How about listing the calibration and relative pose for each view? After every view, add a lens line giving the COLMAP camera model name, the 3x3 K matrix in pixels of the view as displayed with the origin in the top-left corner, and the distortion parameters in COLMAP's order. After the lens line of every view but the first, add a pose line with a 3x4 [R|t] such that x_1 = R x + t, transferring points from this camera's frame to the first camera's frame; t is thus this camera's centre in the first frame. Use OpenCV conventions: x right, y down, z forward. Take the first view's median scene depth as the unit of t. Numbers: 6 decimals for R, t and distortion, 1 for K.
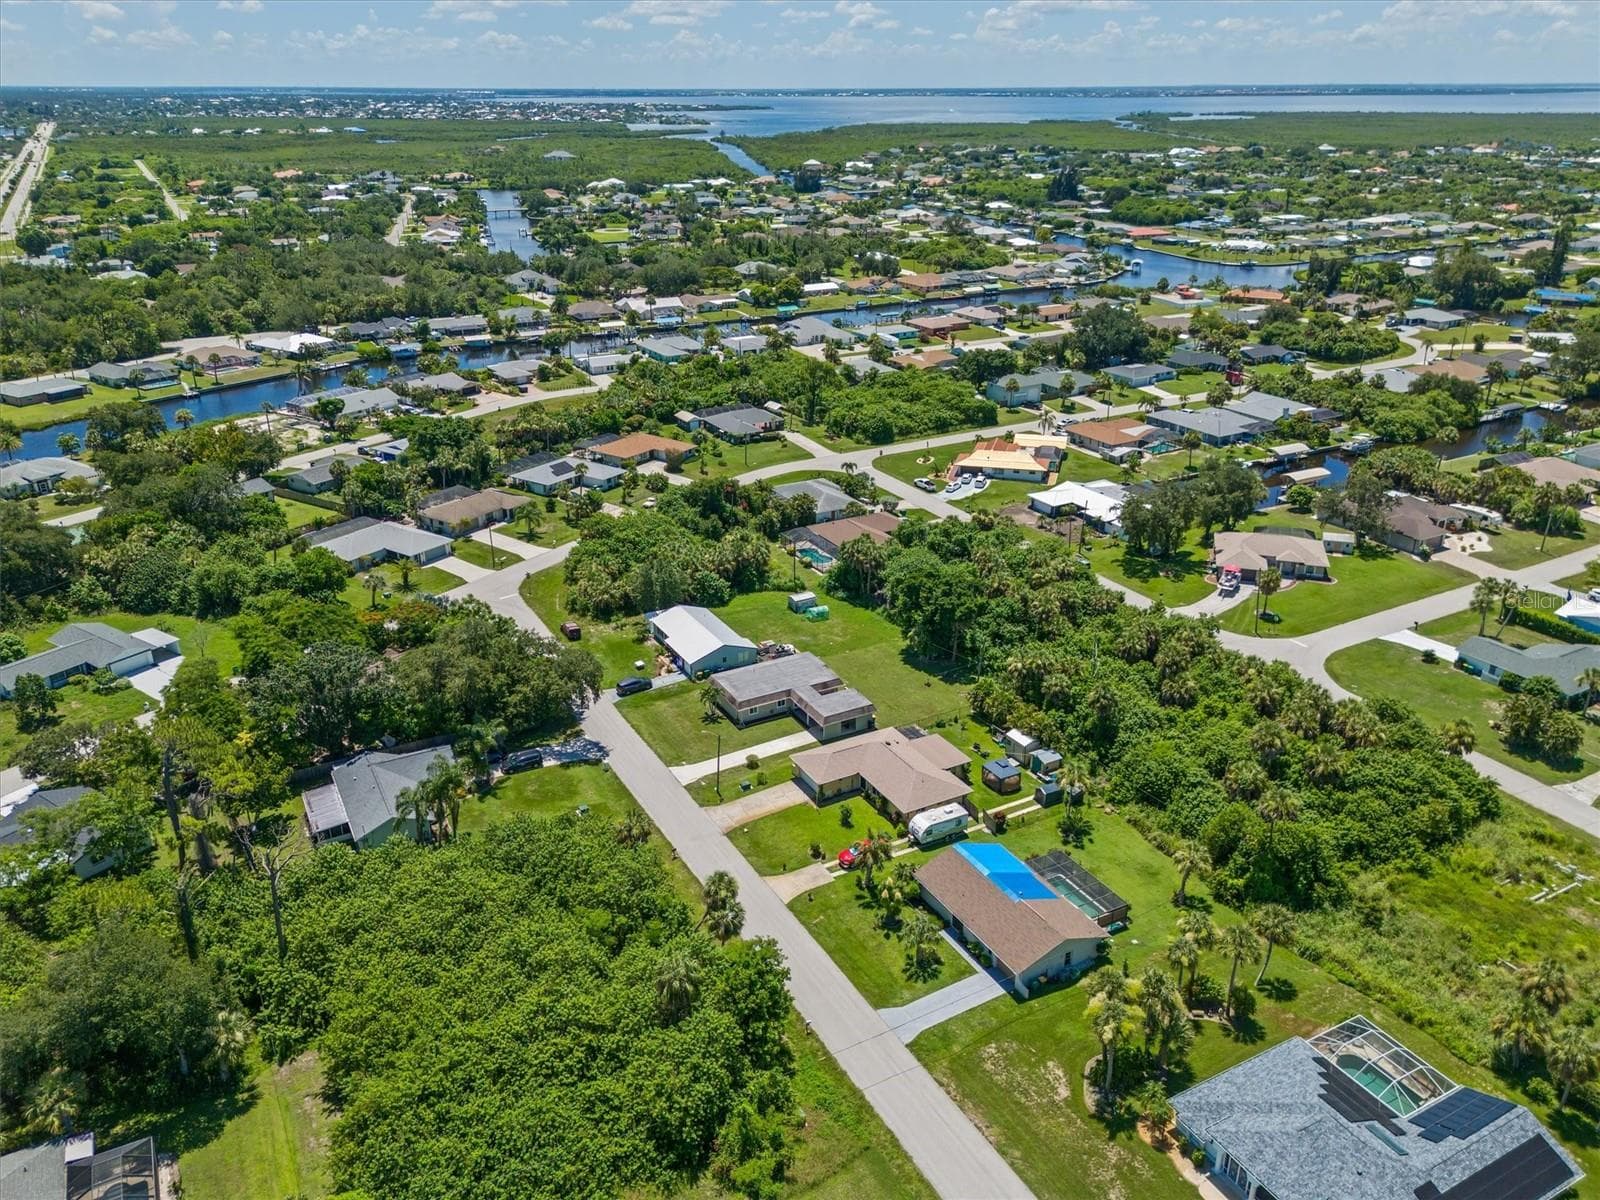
lens RADIAL K [[1202.3, 0, 796.0], [0, 1202.3, 597.7], [0, 0, 1]] dist [0.098486, -0.109045]
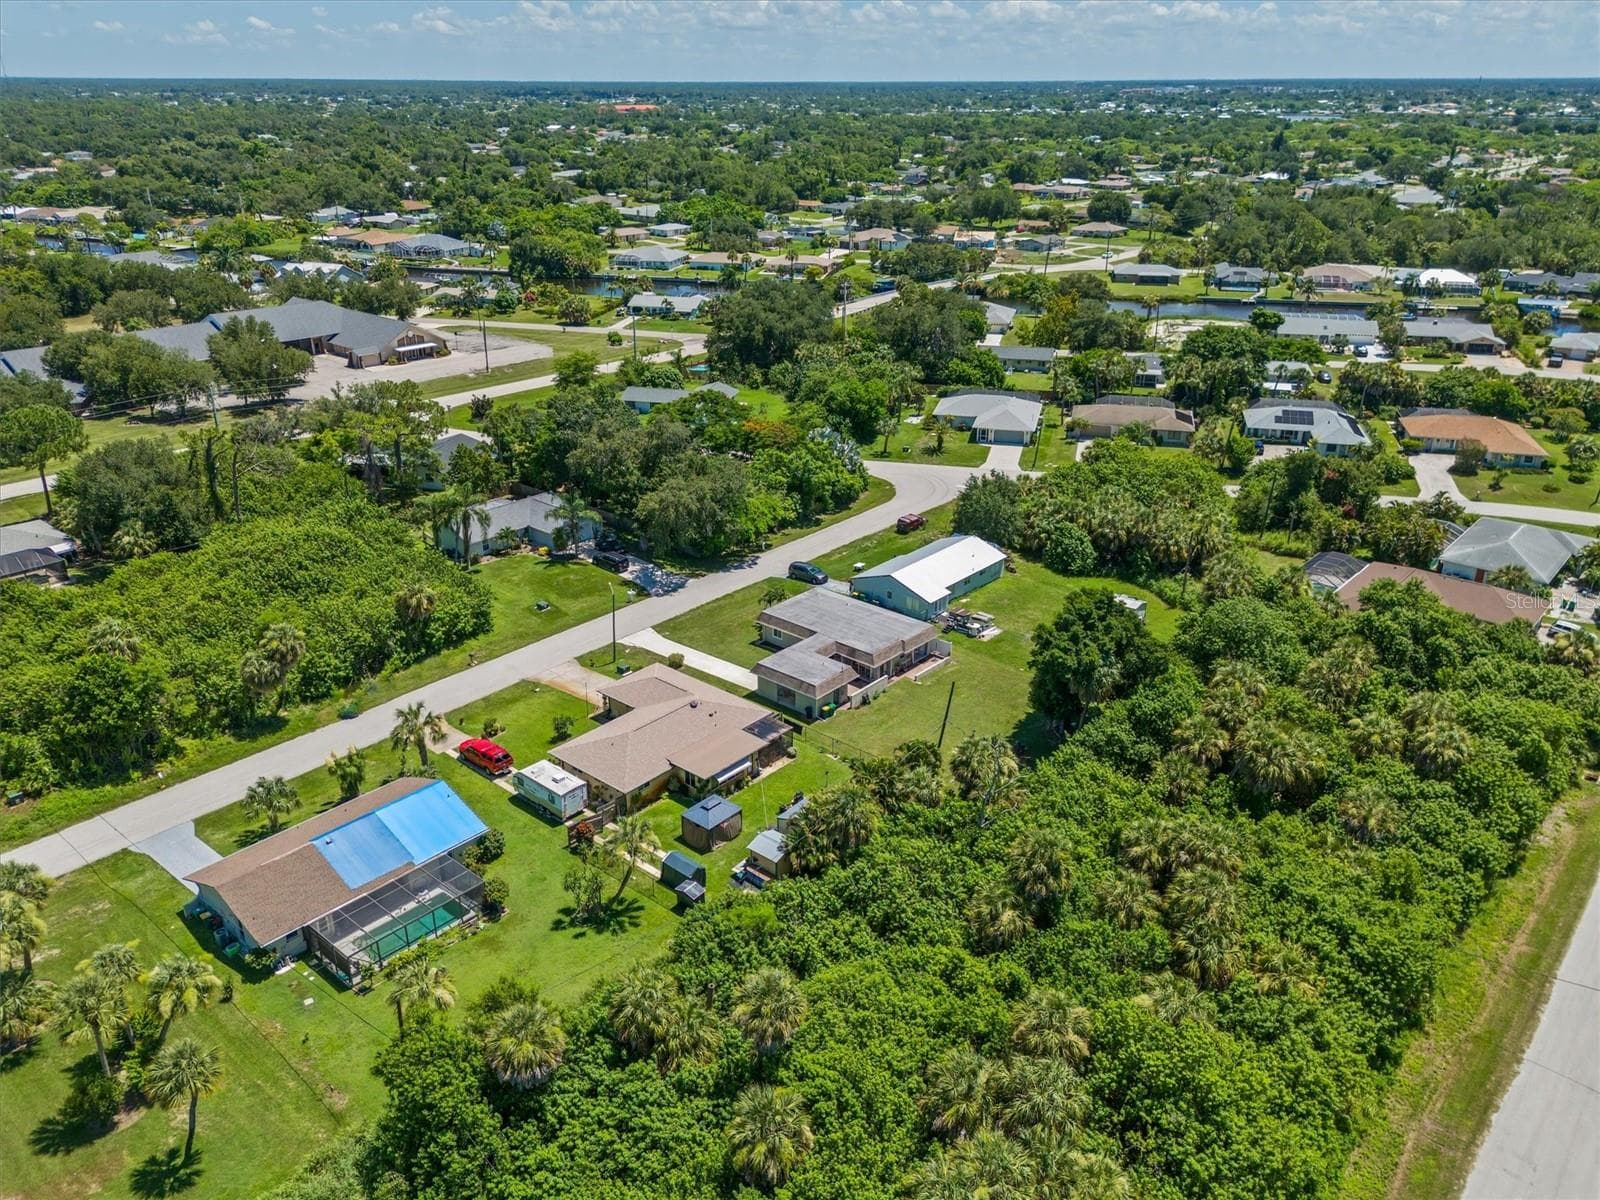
lens RADIAL K [[1240.1, 0, 838.0], [0, 1240.1, 598.3], [0, 0, 1]] dist [0.023204, -0.000809]
pose [[0.371355, 0.365122, -0.853687, 0.634270], [-0.370042, 0.901460, 0.224586, -0.114451], [0.851566, 0.232499, 0.469872, 0.650032]]
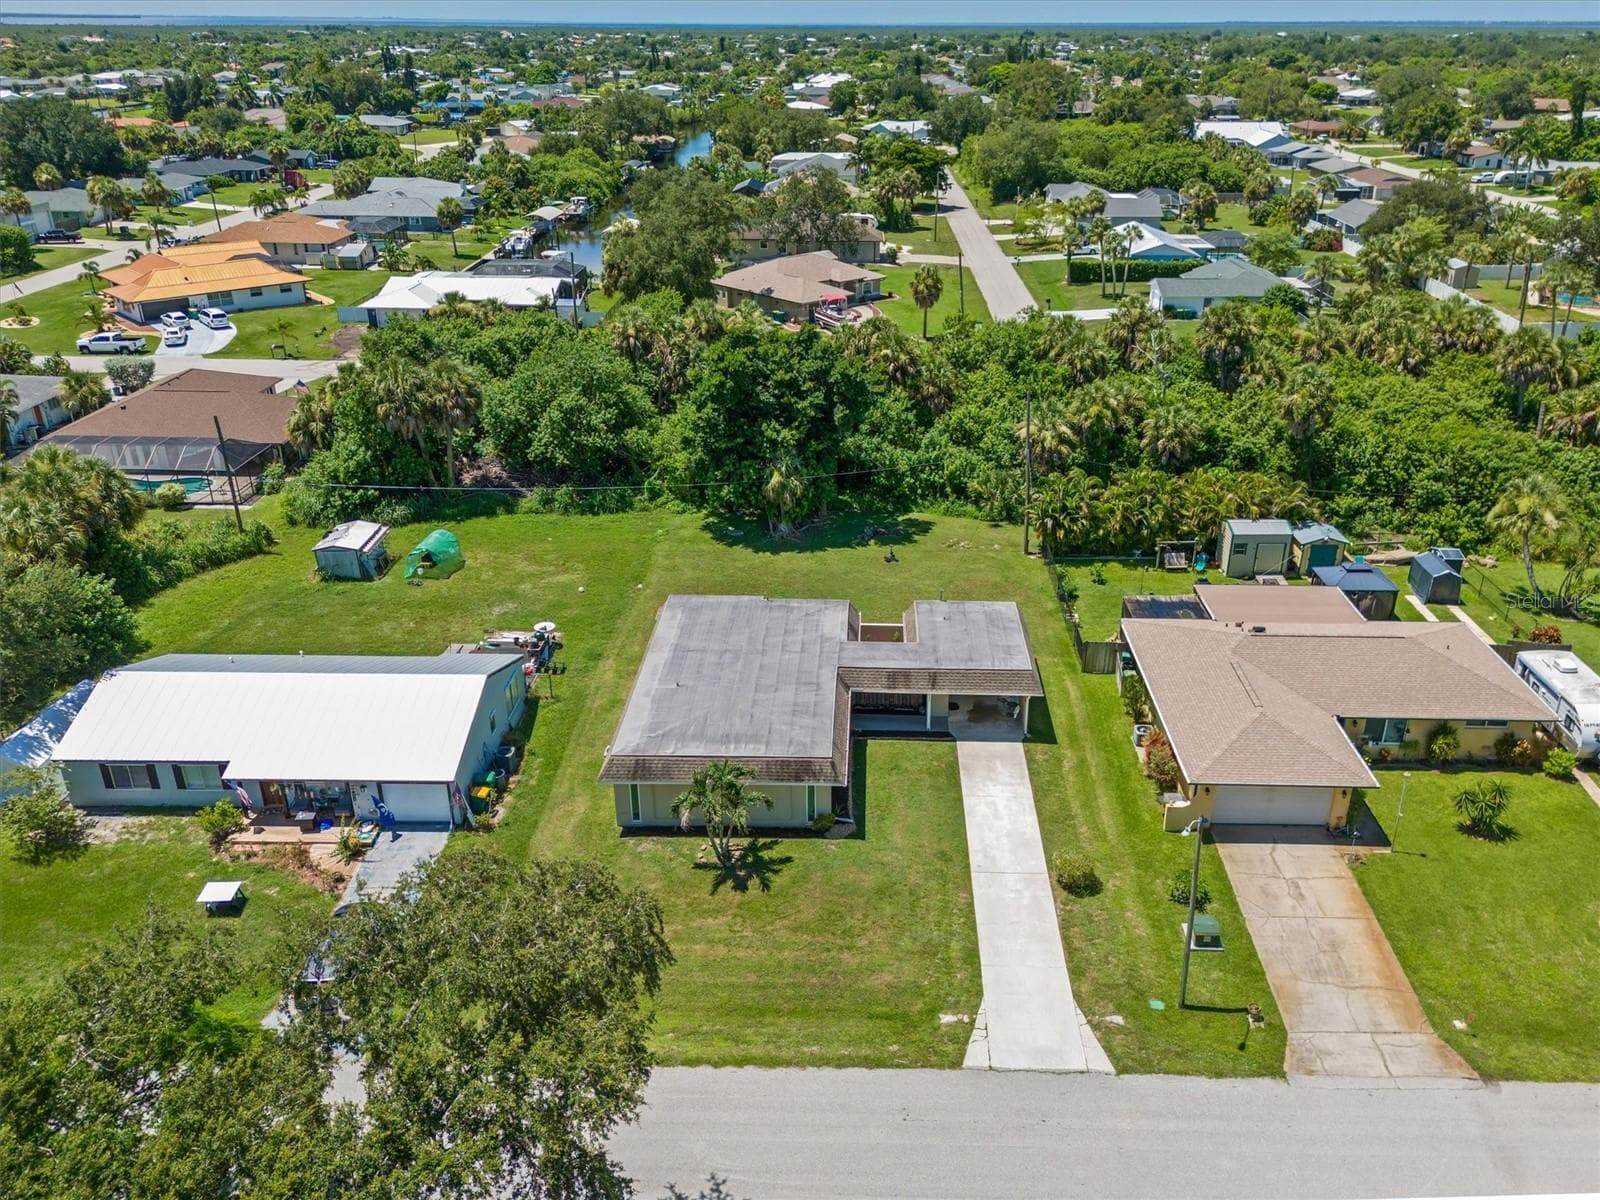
lens RADIAL K [[1240.1, 0, 838.0], [0, 1240.1, 598.3], [0, 0, 1]] dist [0.023204, -0.000809]
pose [[0.503127, -0.363665, 0.783972, -0.272619], [0.339287, 0.917436, 0.207833, -0.015659], [-0.794826, 0.161425, 0.584974, 0.790152]]
